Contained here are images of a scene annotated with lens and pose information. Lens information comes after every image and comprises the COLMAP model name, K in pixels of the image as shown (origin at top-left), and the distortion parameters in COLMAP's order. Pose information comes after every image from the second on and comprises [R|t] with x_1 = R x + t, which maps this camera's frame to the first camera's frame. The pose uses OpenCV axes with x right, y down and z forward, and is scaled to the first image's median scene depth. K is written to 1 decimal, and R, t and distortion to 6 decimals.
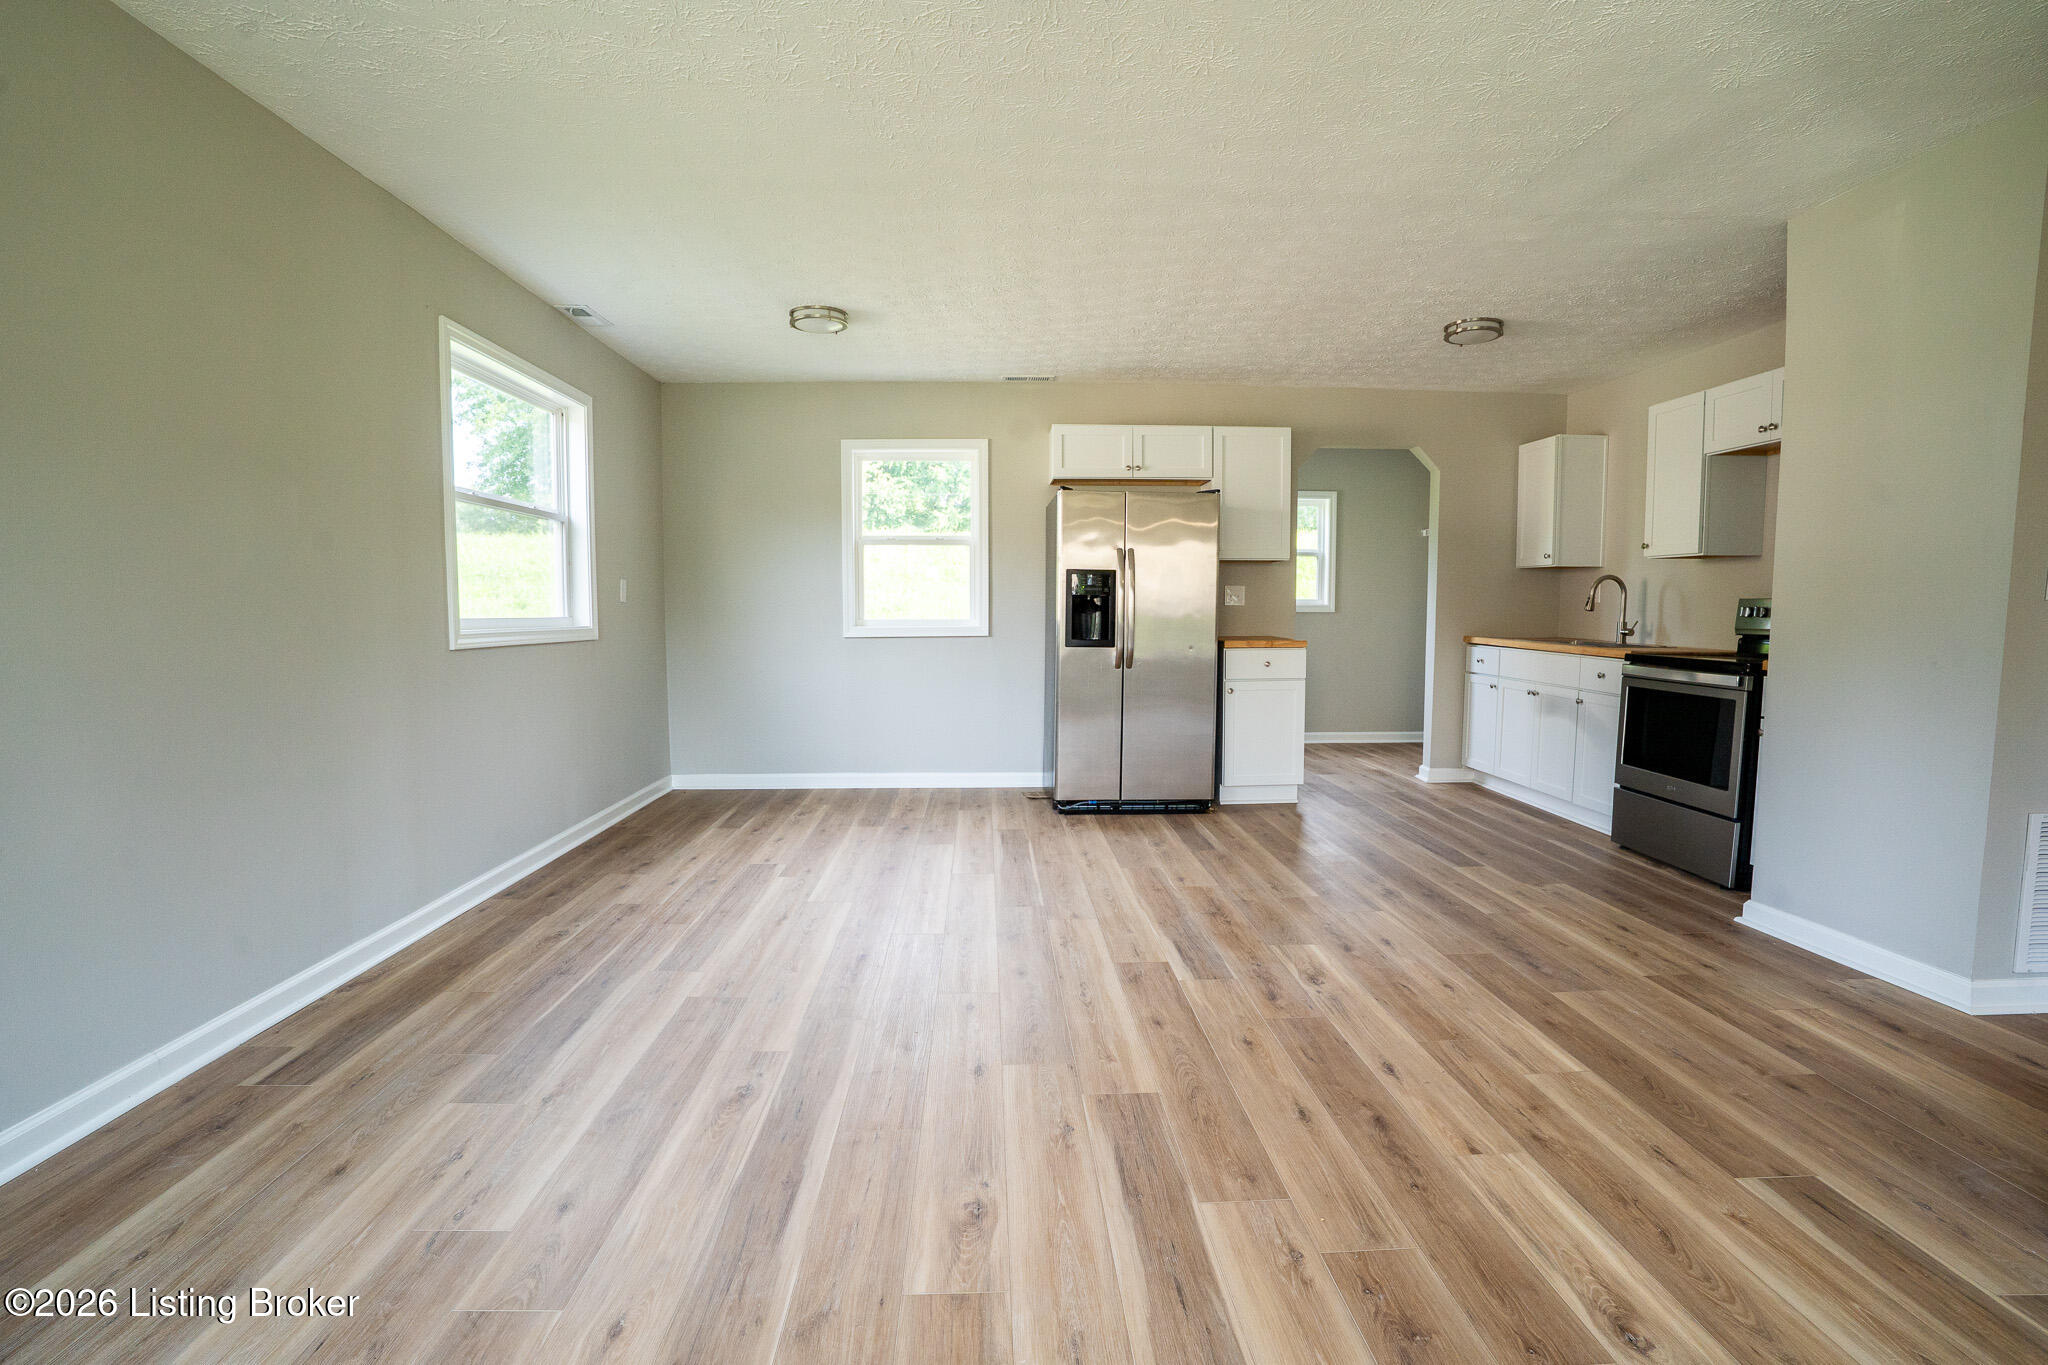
lens RADIAL K [[992.9, 0, 1024.0], [0, 992.9, 682.5], [0, 0, 1]] dist [-0.049387, 0.000740]
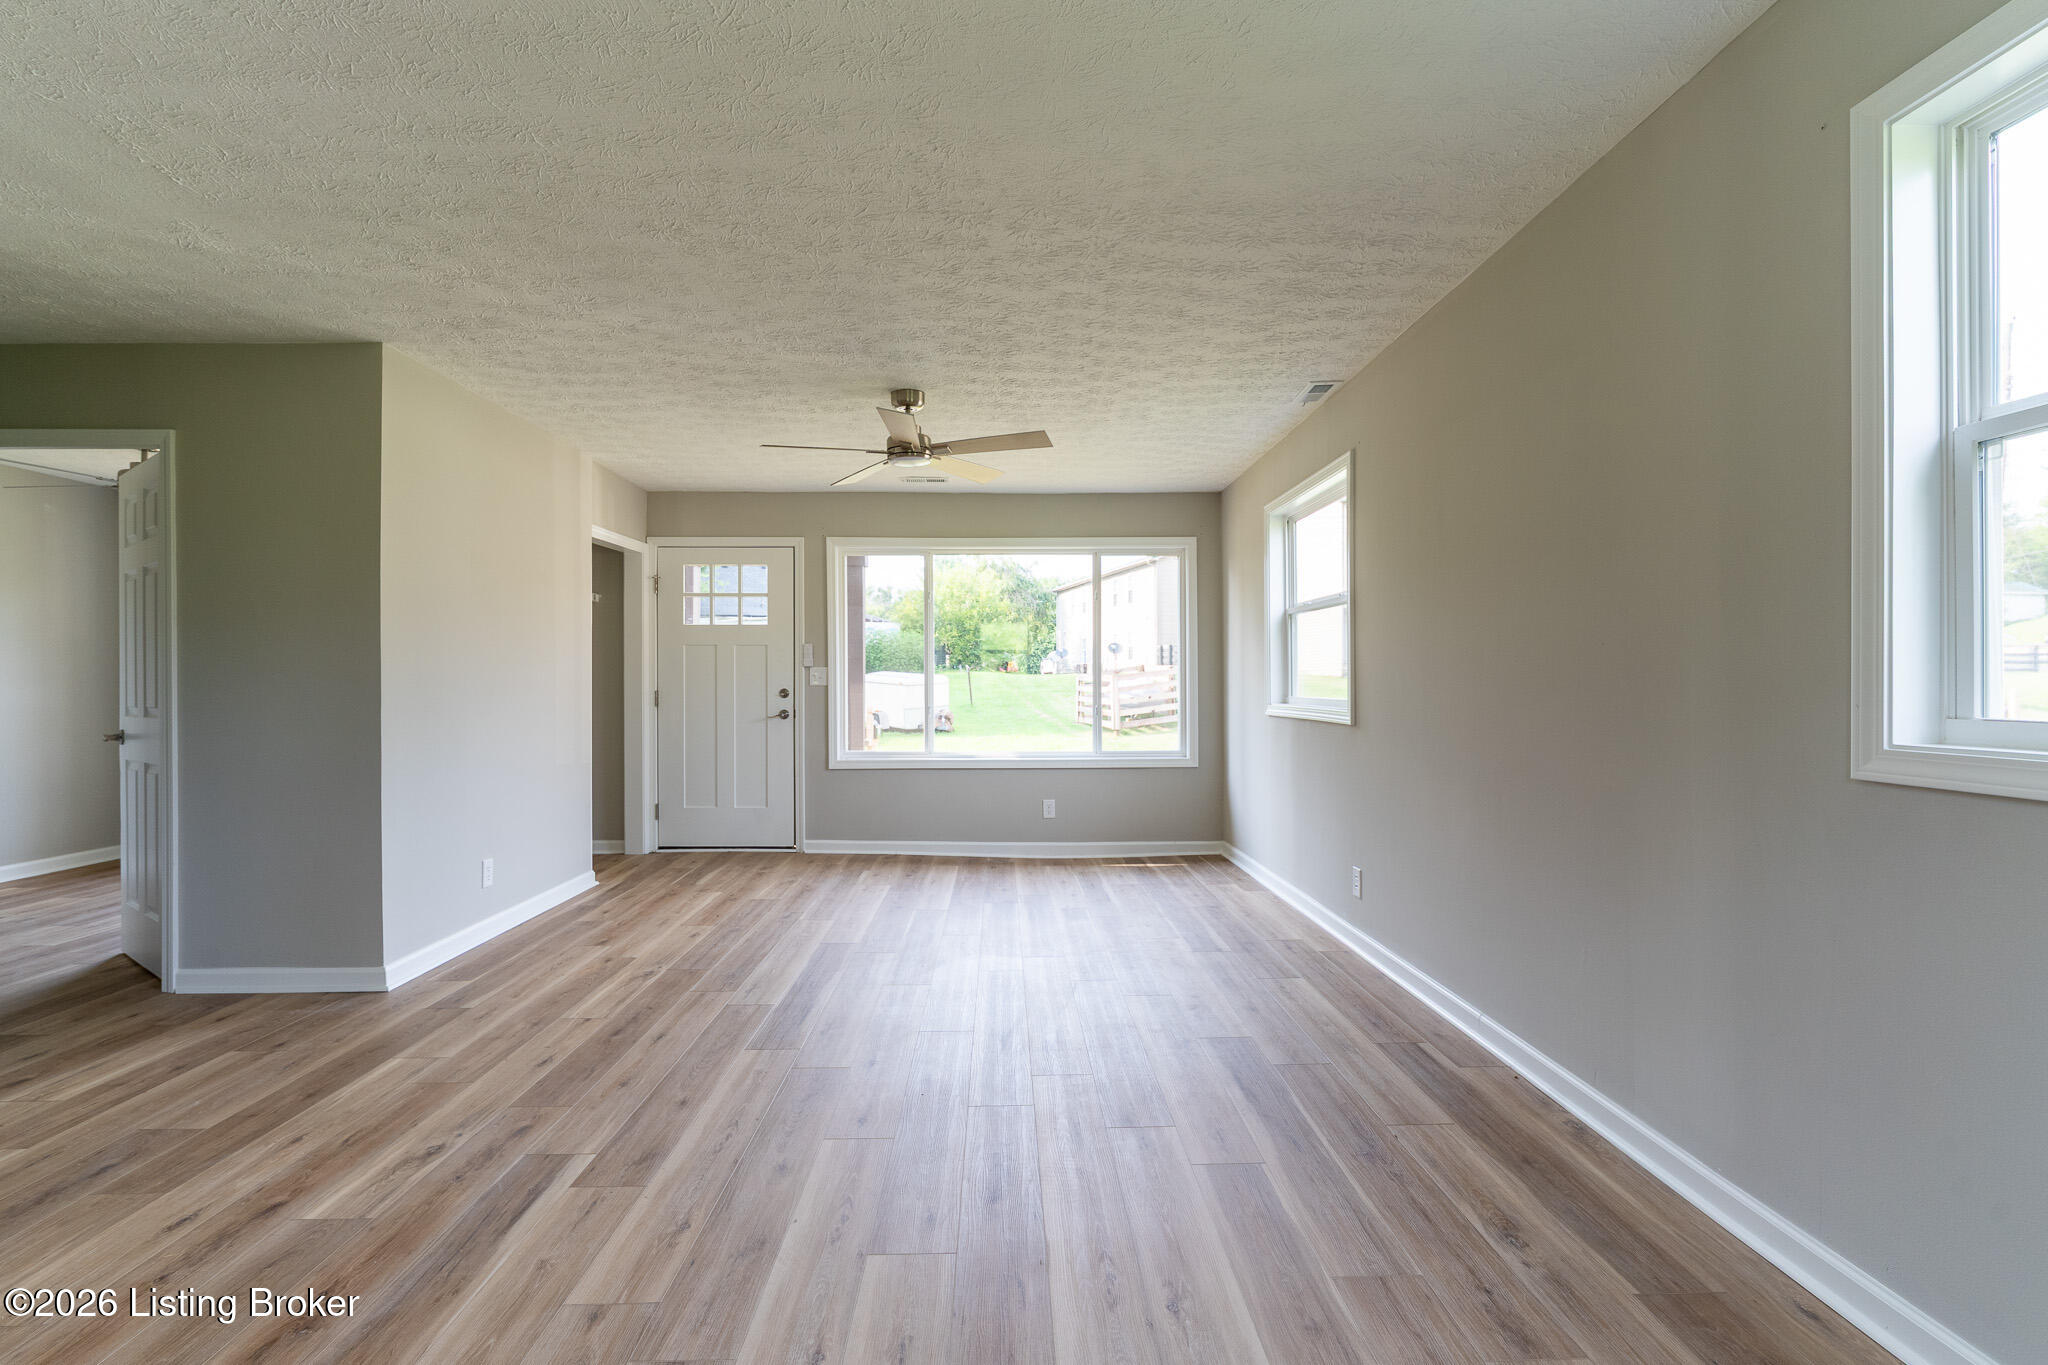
lens RADIAL K [[924.4, 0, 1024.0], [0, 924.4, 682.5], [0, 0, 1]] dist [-0.007574, 0.001295]
pose [[-0.999958, 0.003284, 0.008602, -0.172088], [0.003900, 0.997353, 0.072612, -0.117558], [-0.008341, 0.072643, -0.997323, 1.462937]]
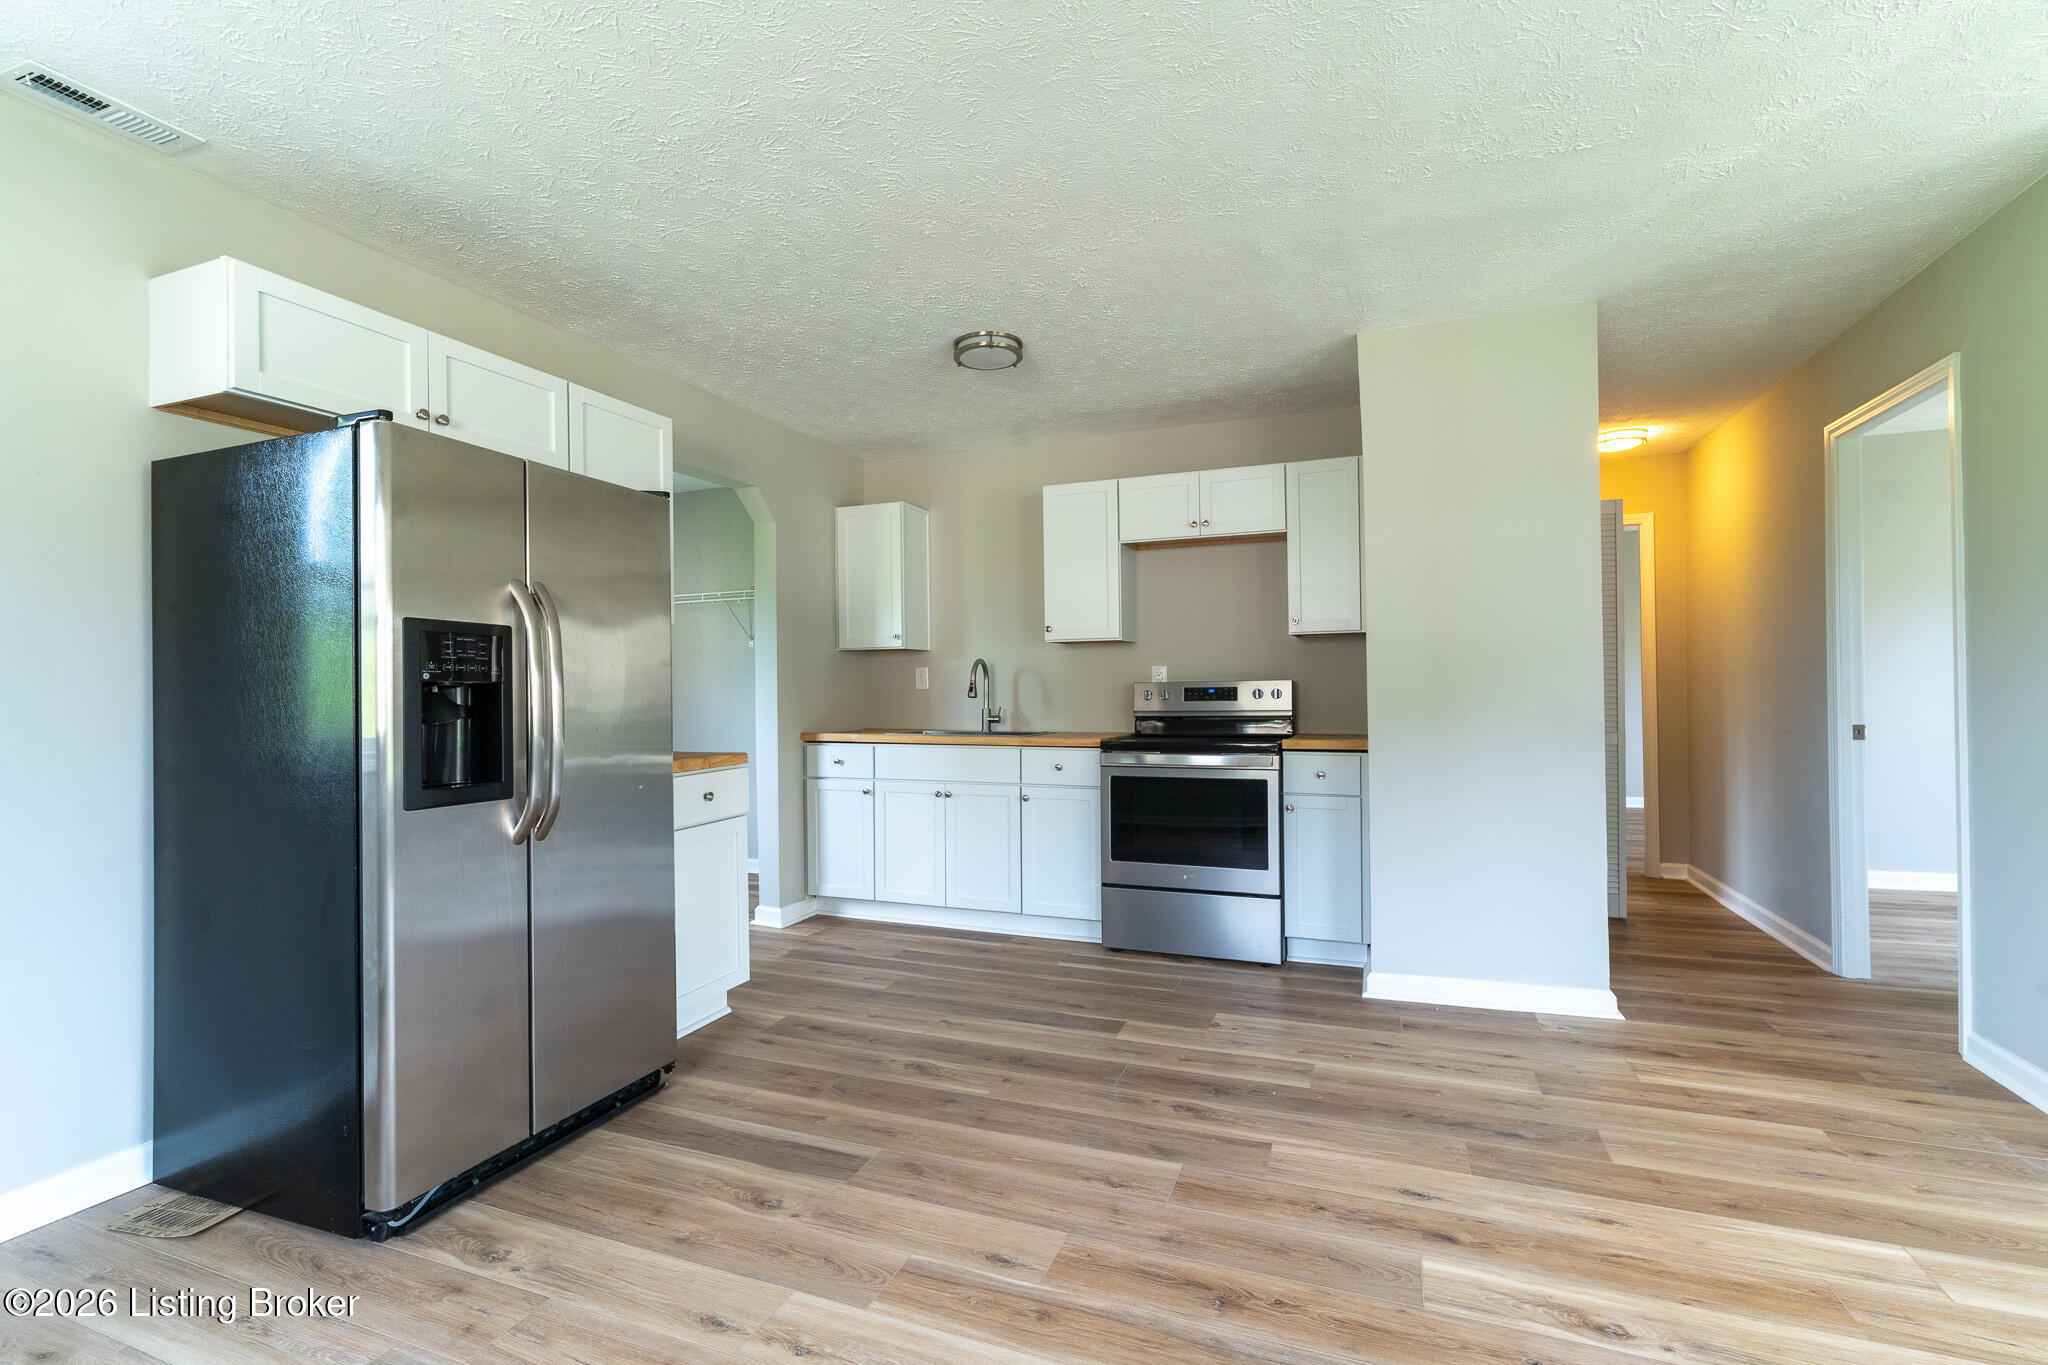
lens RADIAL K [[924.4, 0, 1024.0], [0, 924.4, 682.5], [0, 0, 1]] dist [-0.007574, 0.001295]
pose [[0.395585, -0.000297, 0.918430, -0.291401], [0.084889, 0.995731, -0.036241, -0.076812], [-0.914498, 0.092301, 0.393921, 0.902891]]
